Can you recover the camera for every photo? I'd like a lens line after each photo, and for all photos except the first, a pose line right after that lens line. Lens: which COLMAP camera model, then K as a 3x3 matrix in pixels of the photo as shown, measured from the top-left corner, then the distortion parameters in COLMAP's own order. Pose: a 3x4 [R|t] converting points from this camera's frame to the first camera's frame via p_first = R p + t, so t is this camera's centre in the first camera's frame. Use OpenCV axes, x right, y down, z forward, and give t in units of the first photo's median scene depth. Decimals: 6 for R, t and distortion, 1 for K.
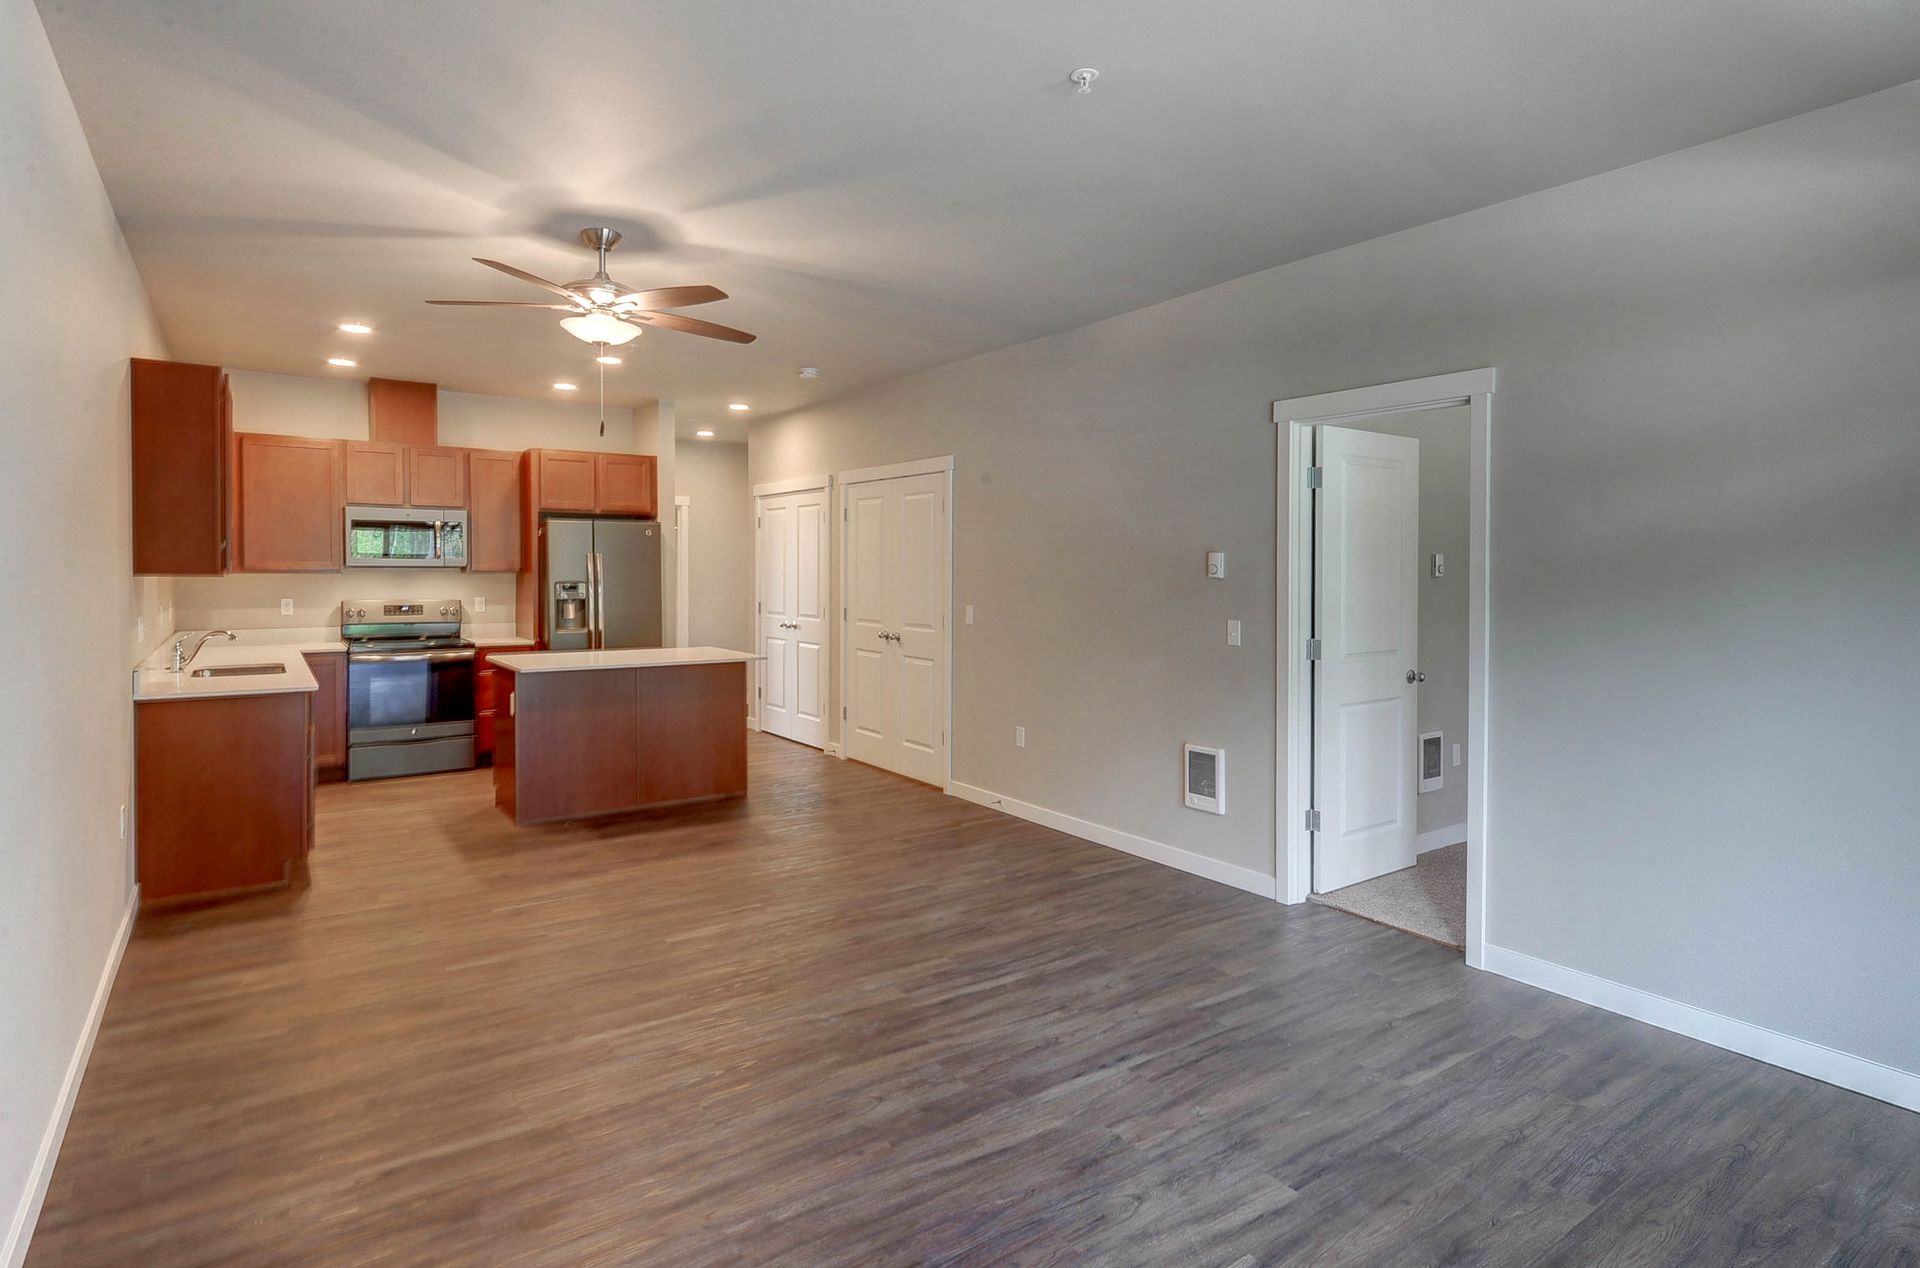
lens RADIAL K [[1004.5, 0, 960.3], [0, 1004.5, 586.0], [0, 0, 1]] dist [0.002422, 0.000097]
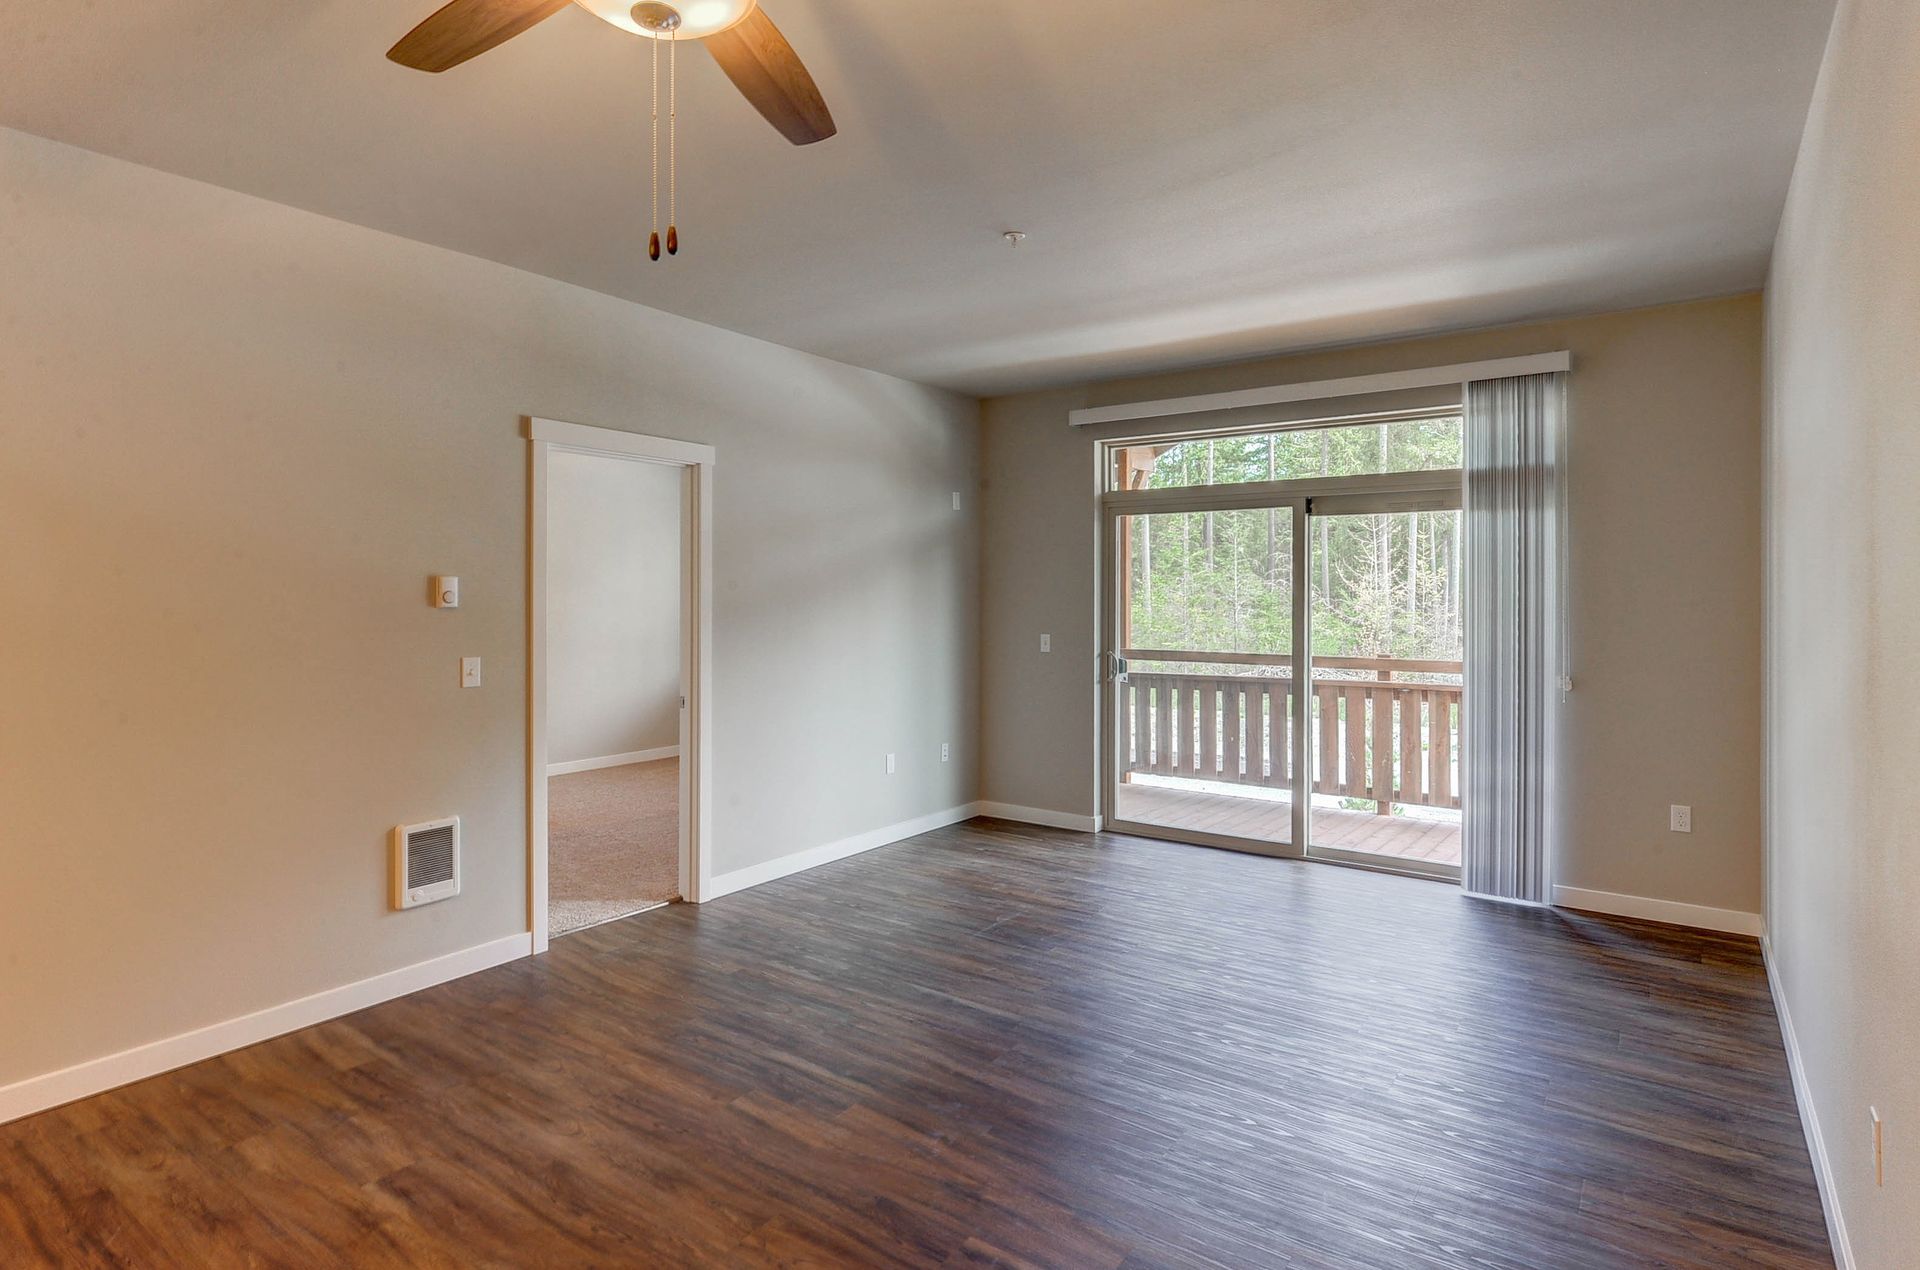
lens RADIAL K [[1004.5, 0, 957.0], [0, 1004.5, 619.4], [0, 0, 1]] dist [0.002422, 0.000097]
pose [[-0.341461, -0.028400, 0.939467, -0.759128], [0.005606, 0.999464, 0.032251, -0.026863], [-0.939879, 0.016279, -0.341119, 1.046500]]
